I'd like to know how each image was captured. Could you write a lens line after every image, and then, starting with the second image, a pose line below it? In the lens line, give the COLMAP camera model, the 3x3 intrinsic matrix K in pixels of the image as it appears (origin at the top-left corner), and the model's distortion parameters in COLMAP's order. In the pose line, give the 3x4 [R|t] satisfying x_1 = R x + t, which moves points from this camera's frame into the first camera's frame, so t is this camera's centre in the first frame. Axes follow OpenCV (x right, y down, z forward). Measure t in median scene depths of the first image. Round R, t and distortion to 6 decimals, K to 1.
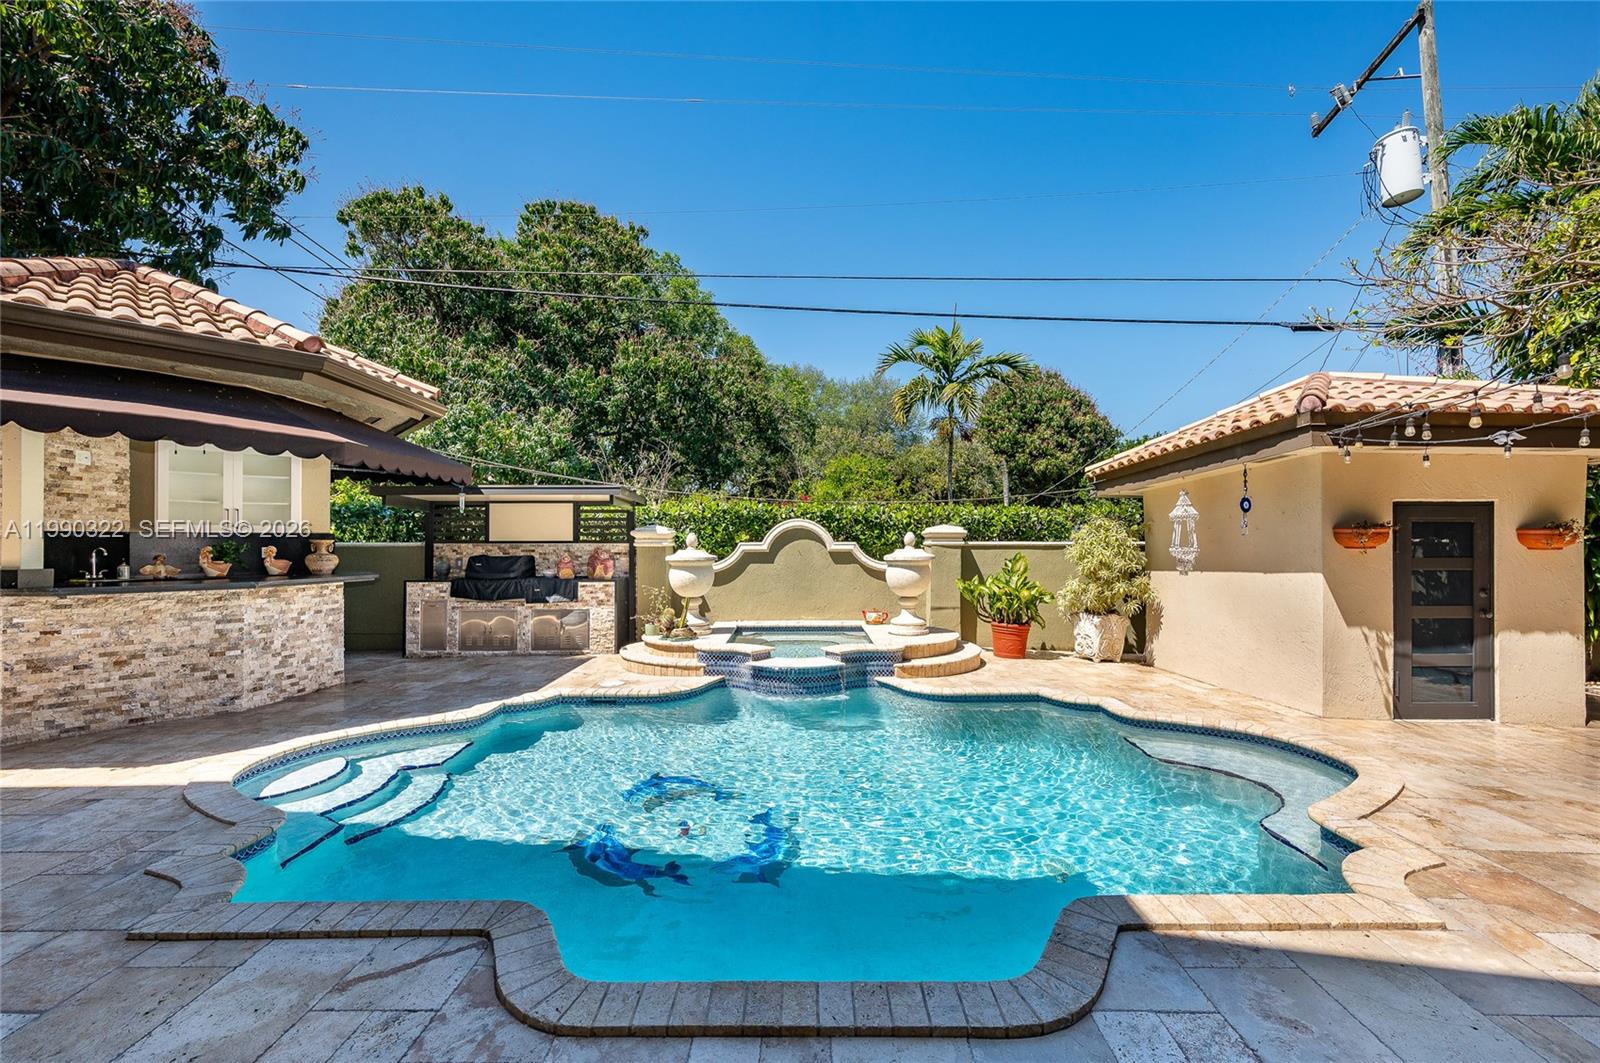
lens RADIAL K [[645.5, 0, 826.2], [0, 645.5, 534.2], [0, 0, 1]] dist [-0.011195, 0.000021]
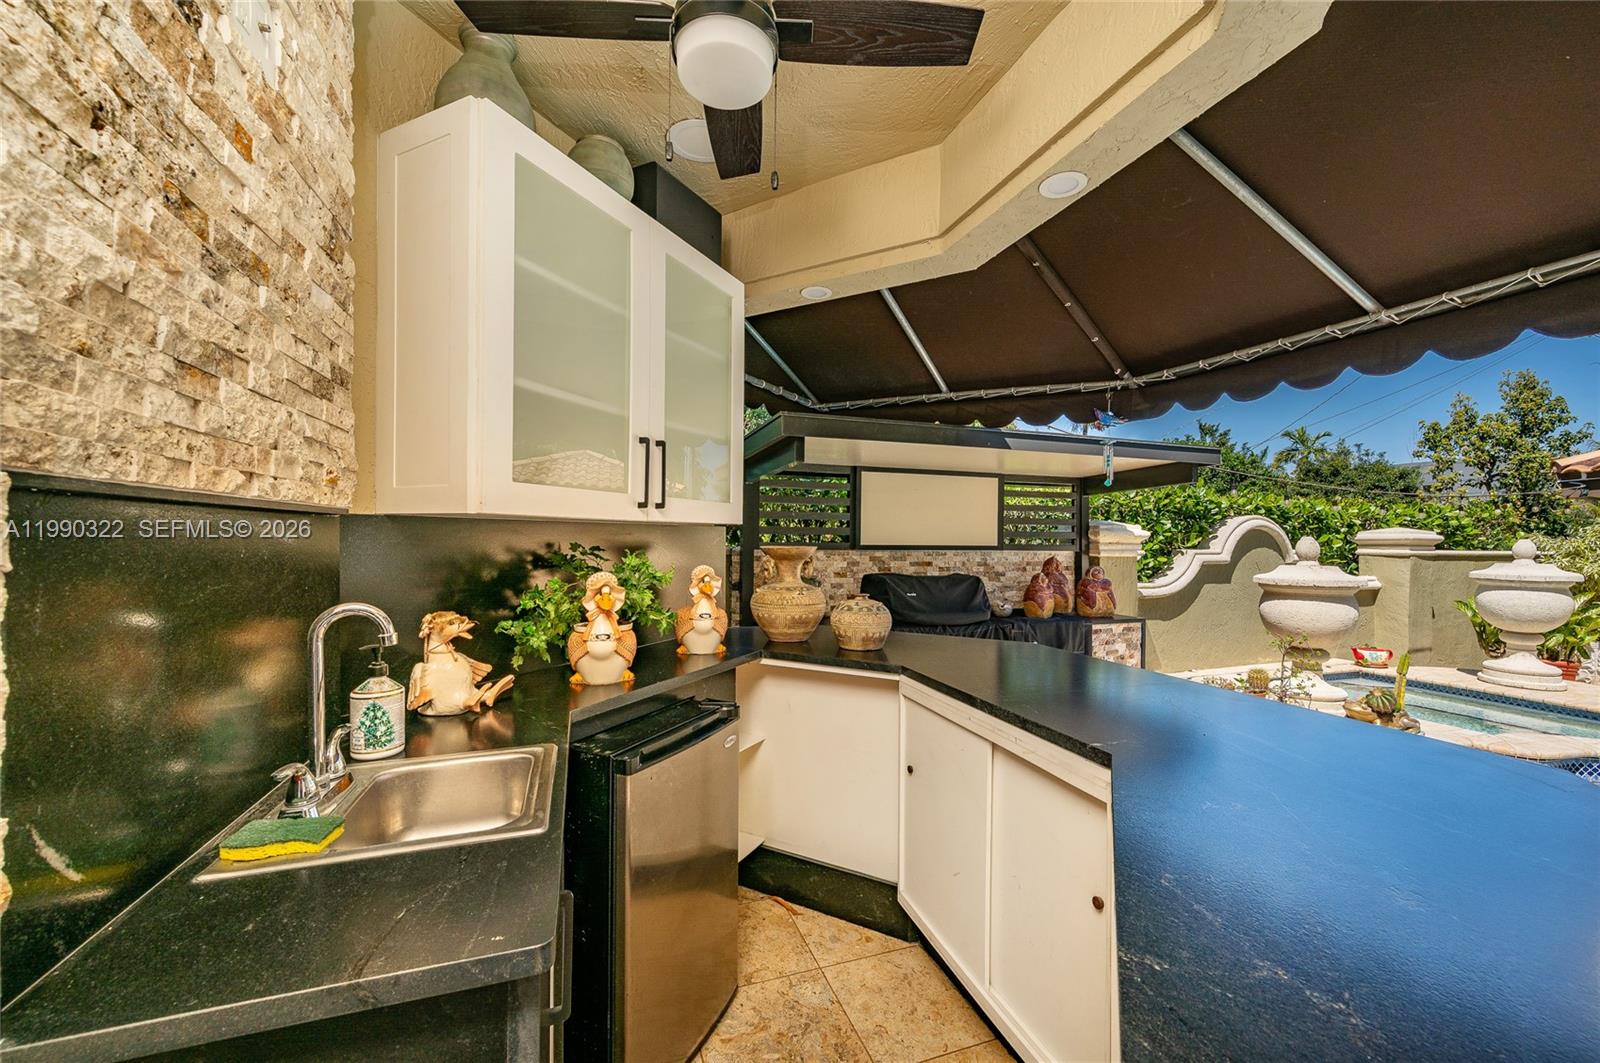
lens RADIAL K [[645.5, 0, 826.2], [0, 645.5, 534.2], [0, 0, 1]] dist [-0.011195, 0.000021]
pose [[0.943116, 0.013716, 0.332182, -0.714746], [-0.014913, 0.999888, 0.001054, 0.001806], [-0.332131, -0.005948, 0.943215, 0.529082]]
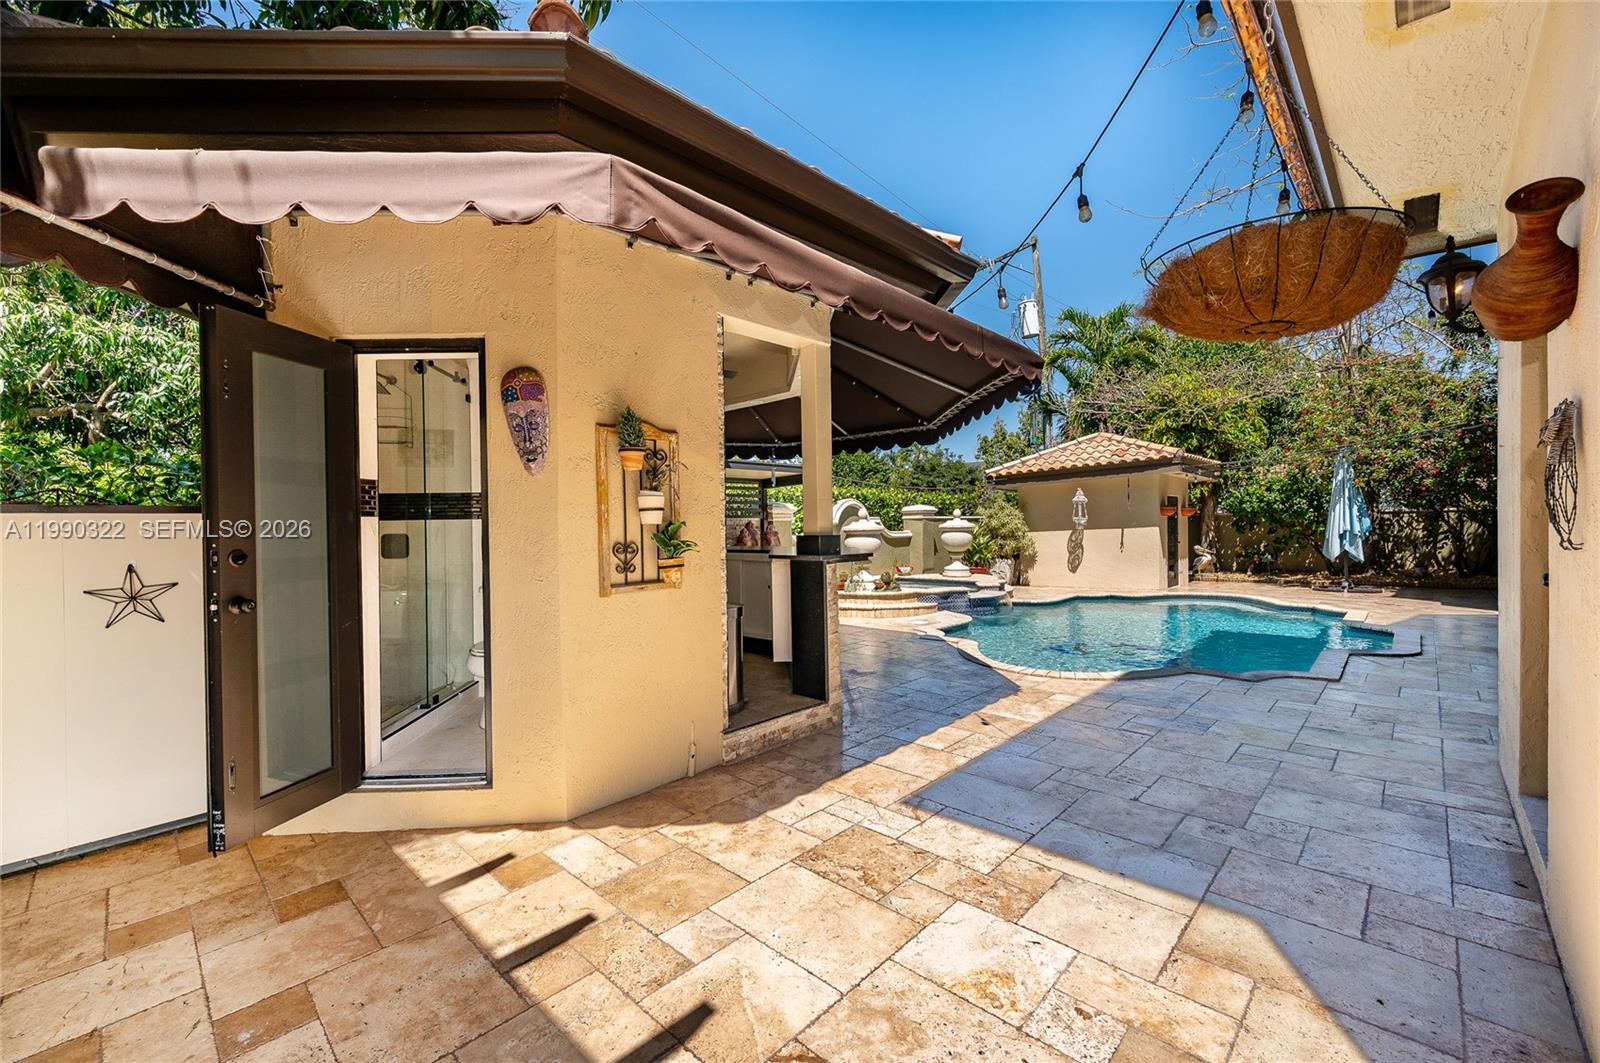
lens RADIAL K [[645.5, 0, 826.2], [0, 645.5, 534.2], [0, 0, 1]] dist [-0.011195, 0.000021]
pose [[0.689648, -0.020313, 0.723860, -1.032116], [0.008227, 0.999762, 0.020217, 0.020532], [-0.724098, -0.007987, 0.689650, 0.160315]]
